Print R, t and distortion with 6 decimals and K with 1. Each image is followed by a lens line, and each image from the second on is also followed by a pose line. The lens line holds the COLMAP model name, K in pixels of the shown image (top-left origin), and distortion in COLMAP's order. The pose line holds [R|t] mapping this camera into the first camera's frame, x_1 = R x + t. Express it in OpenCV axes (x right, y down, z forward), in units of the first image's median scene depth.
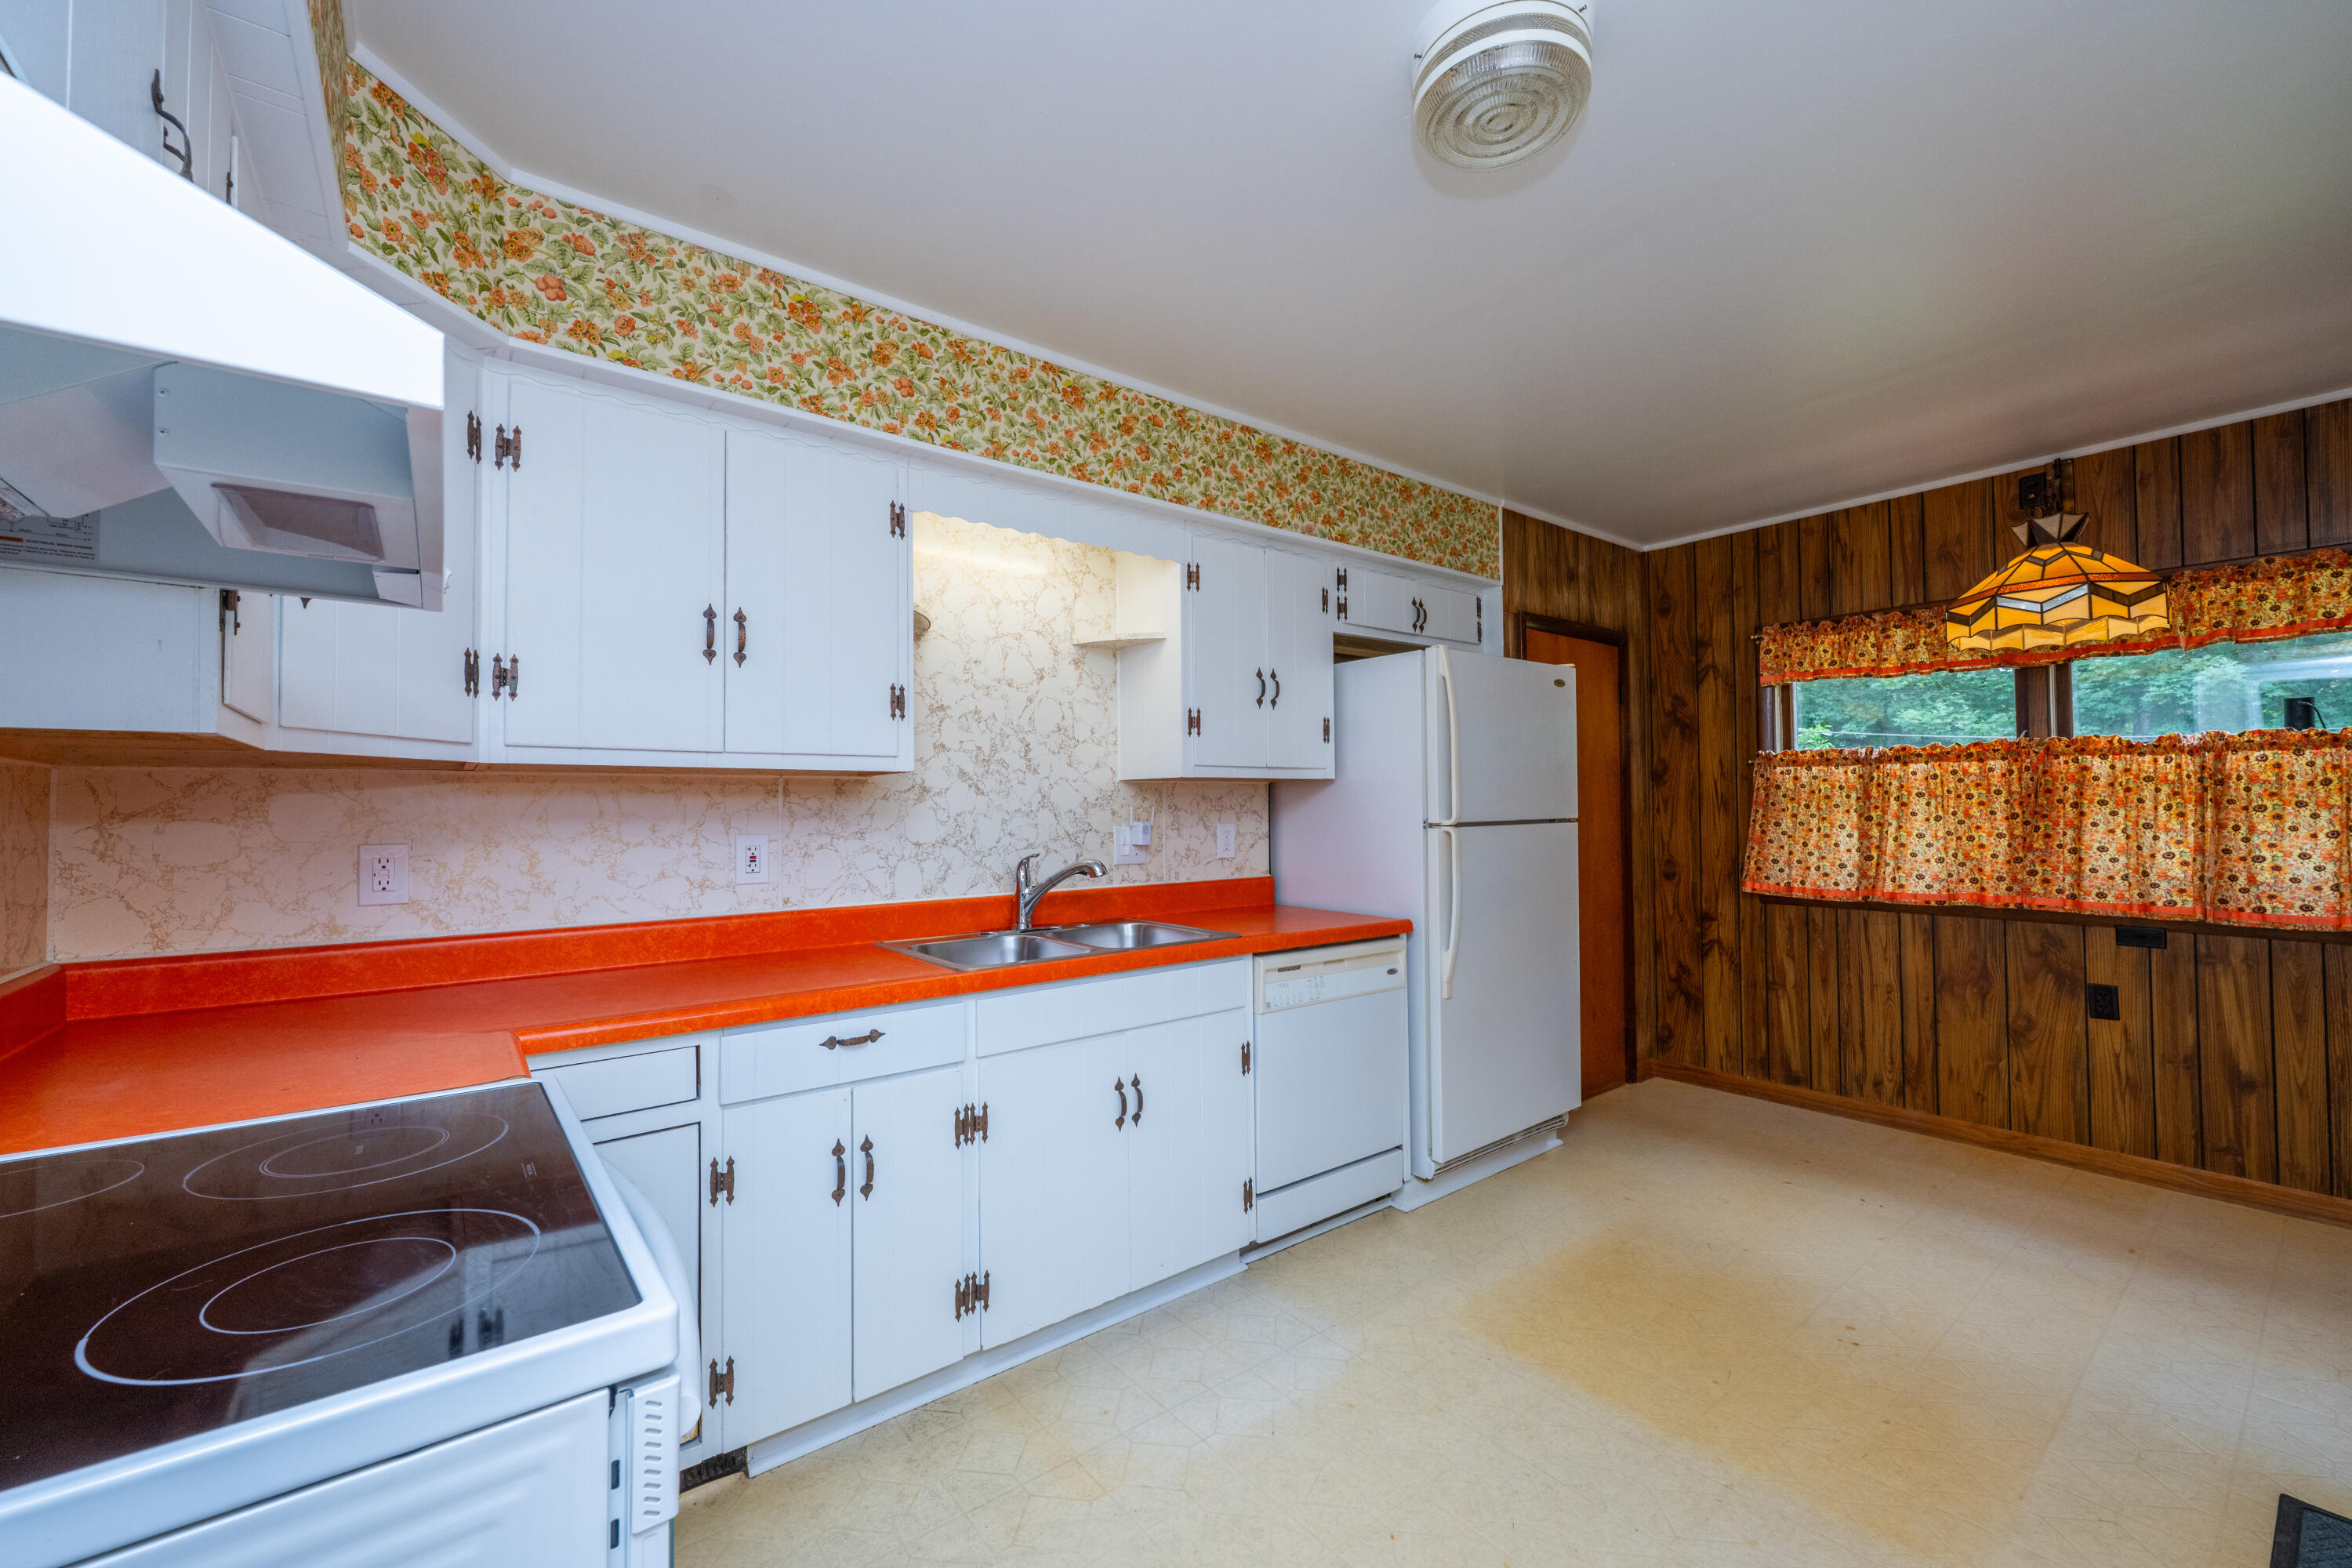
lens RADIAL K [[938.0, 0, 1160.9], [0, 938.0, 786.9], [0, 0, 1]] dist [0.001765, -0.000555]
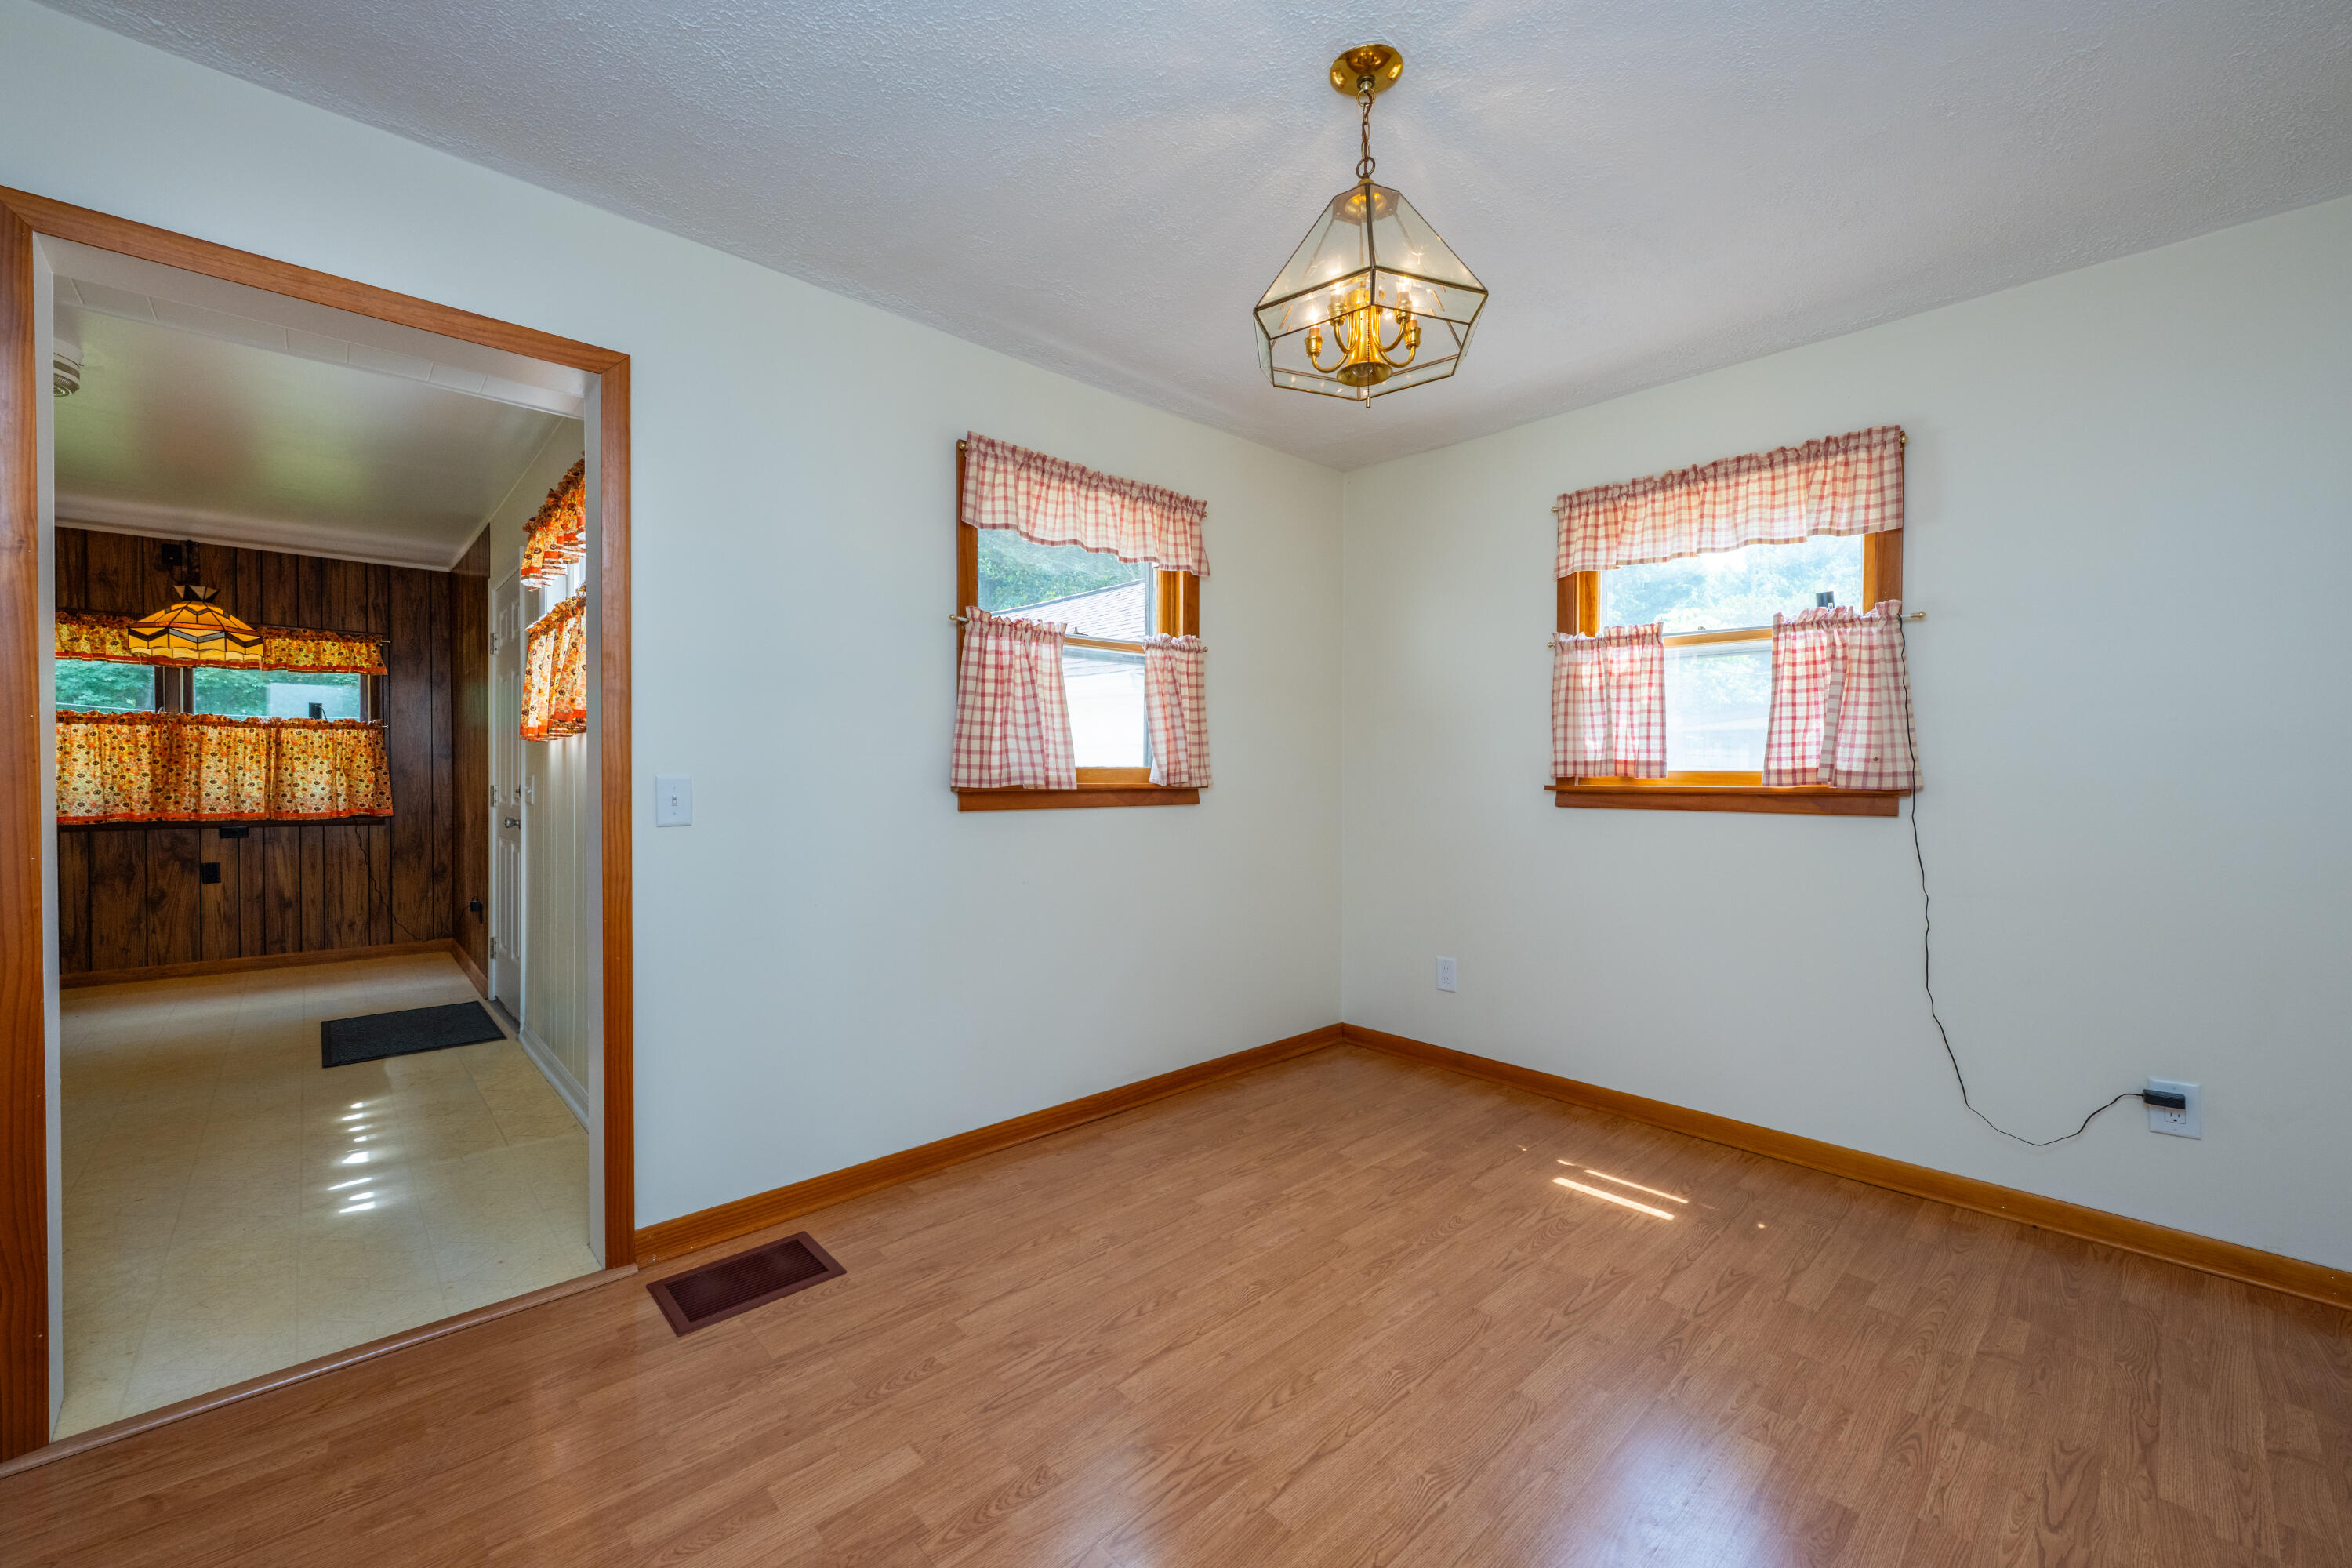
lens RADIAL K [[938.0, 0, 1184.3], [0, 938.0, 784.4], [0, 0, 1]] dist [0.001765, -0.000555]
pose [[-0.093301, -0.002909, 0.995634, -0.806215], [-0.022521, 0.999746, 0.000810, 0.029192], [-0.995383, -0.022347, -0.093343, -0.555333]]
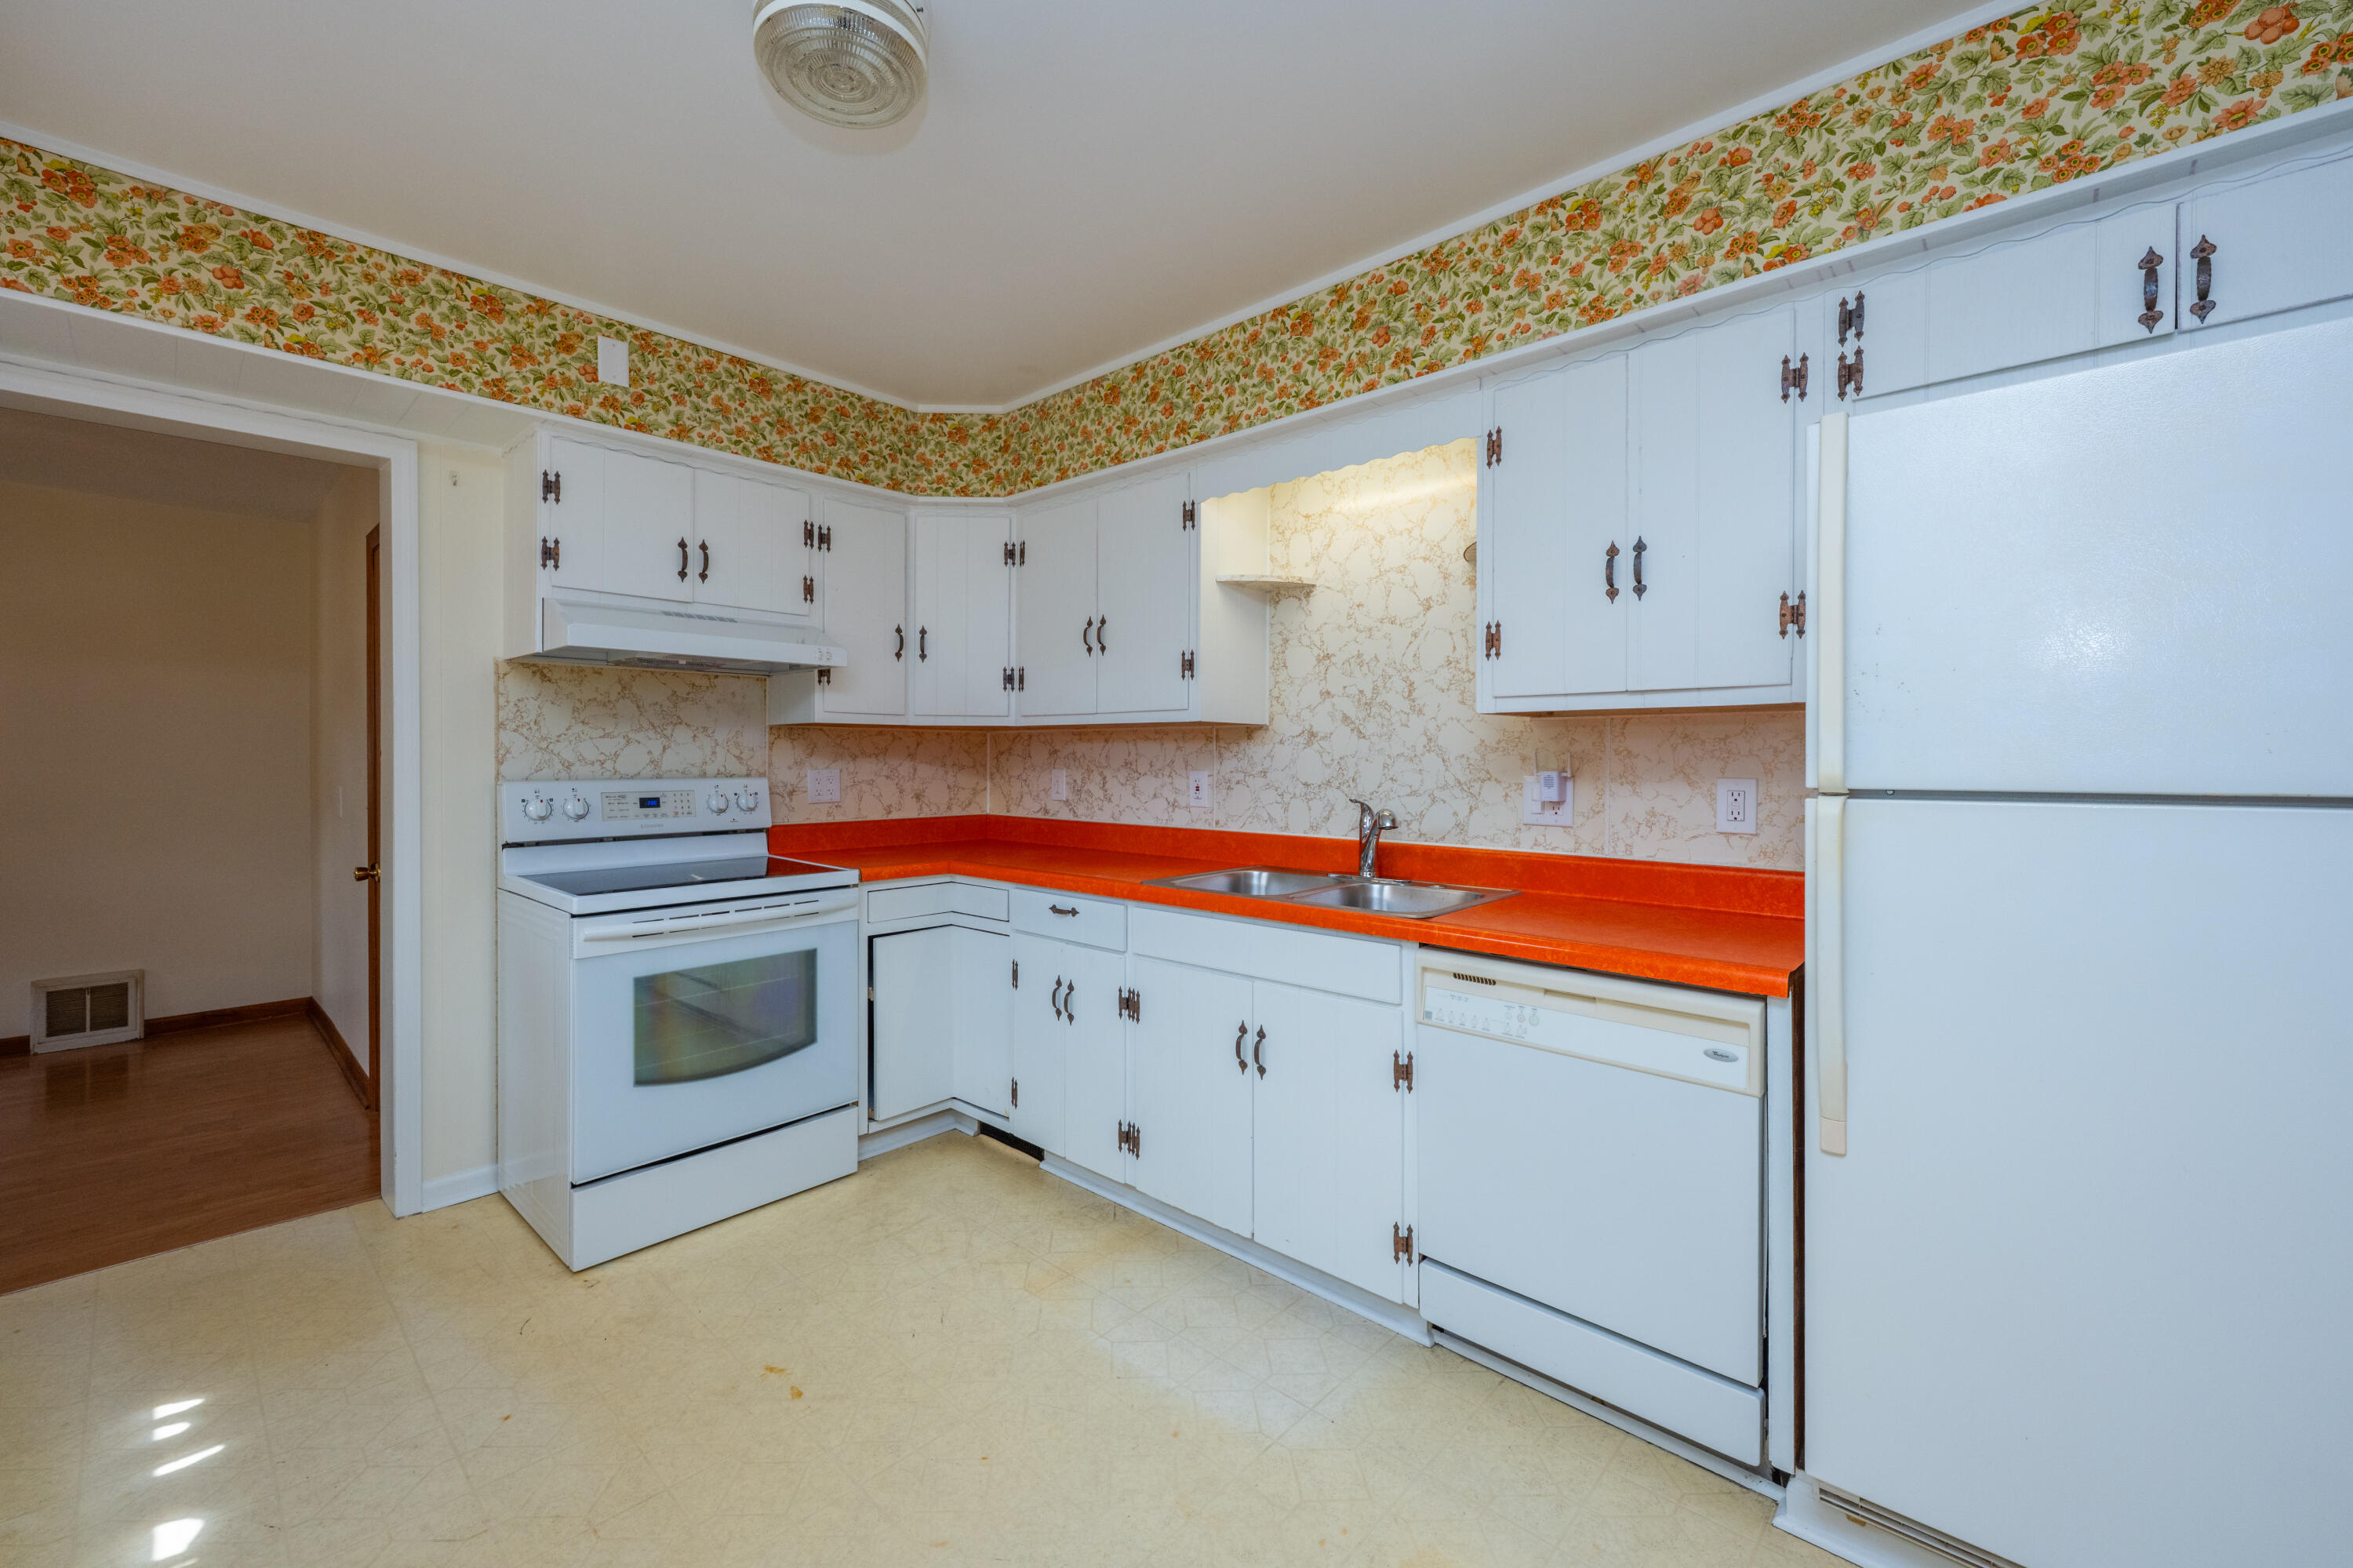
lens RADIAL K [[938.4, 0, 1127.0], [0, 938.4, 762.0], [0, 0, 1]] dist [0.001765, -0.000555]
pose [[0.150333, 0.017920, -0.988473, 0.726749], [0.020481, 0.999565, 0.021236, 0.006769], [0.988423, -0.023437, 0.149901, 0.576765]]
